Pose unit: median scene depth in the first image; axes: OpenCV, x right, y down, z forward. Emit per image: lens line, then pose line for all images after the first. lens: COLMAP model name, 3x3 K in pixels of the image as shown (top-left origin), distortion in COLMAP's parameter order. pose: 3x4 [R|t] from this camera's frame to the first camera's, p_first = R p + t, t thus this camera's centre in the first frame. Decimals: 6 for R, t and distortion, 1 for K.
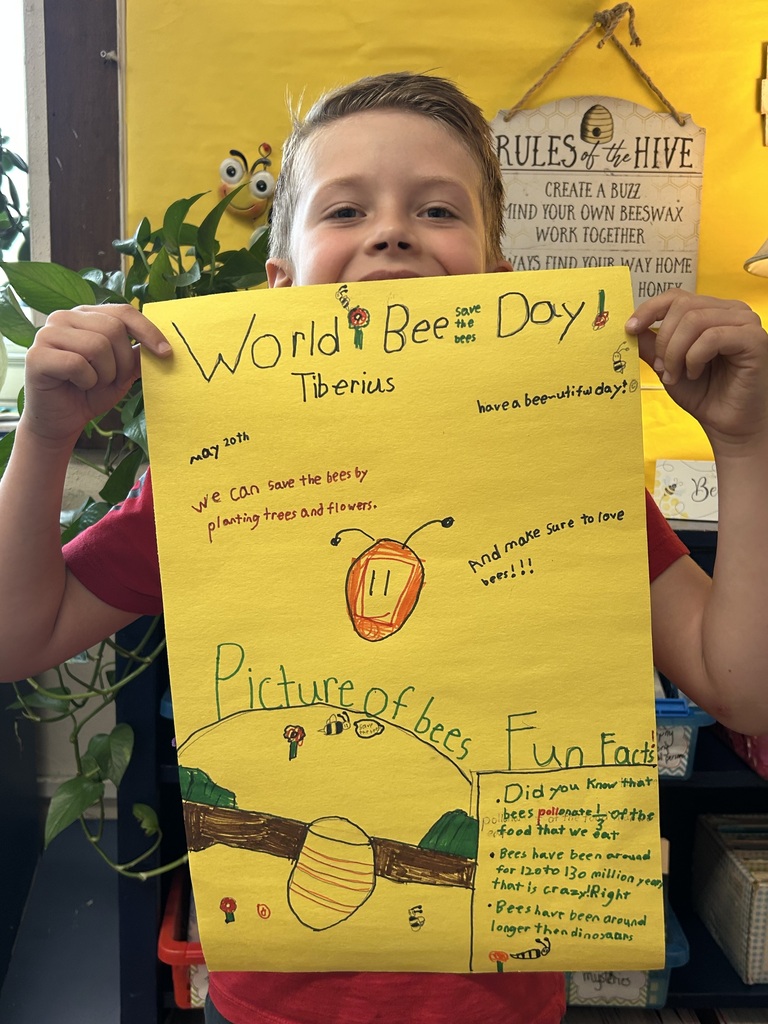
lens RADIAL K [[1012.0, 0, 383.4], [0, 1012.0, 515.9], [0, 0, 1]] dist [0.010683, 0.000000]
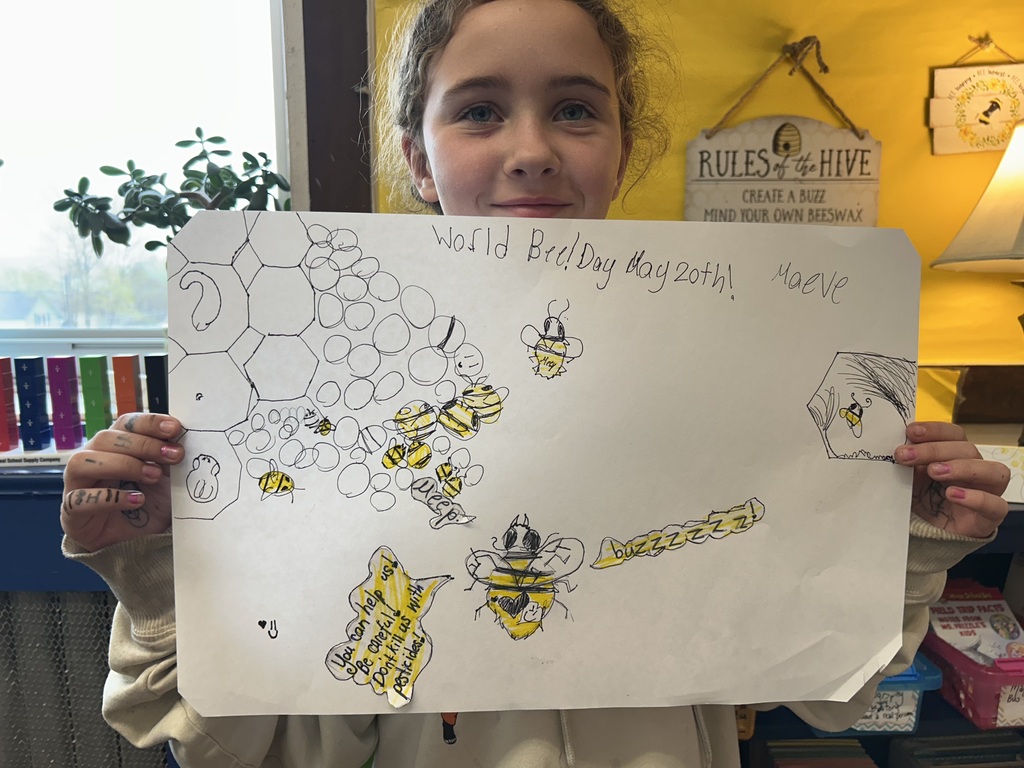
lens RADIAL K [[779.1, 0, 512.5], [0, 779.1, 390.9], [0, 0, 1]] dist [0.031488, -0.041455]
pose [[0.999597, -0.025653, 0.012131, -0.119698], [0.025832, 0.999557, -0.014812, -0.096611], [-0.011745, 0.015119, 0.999817, 0.120174]]
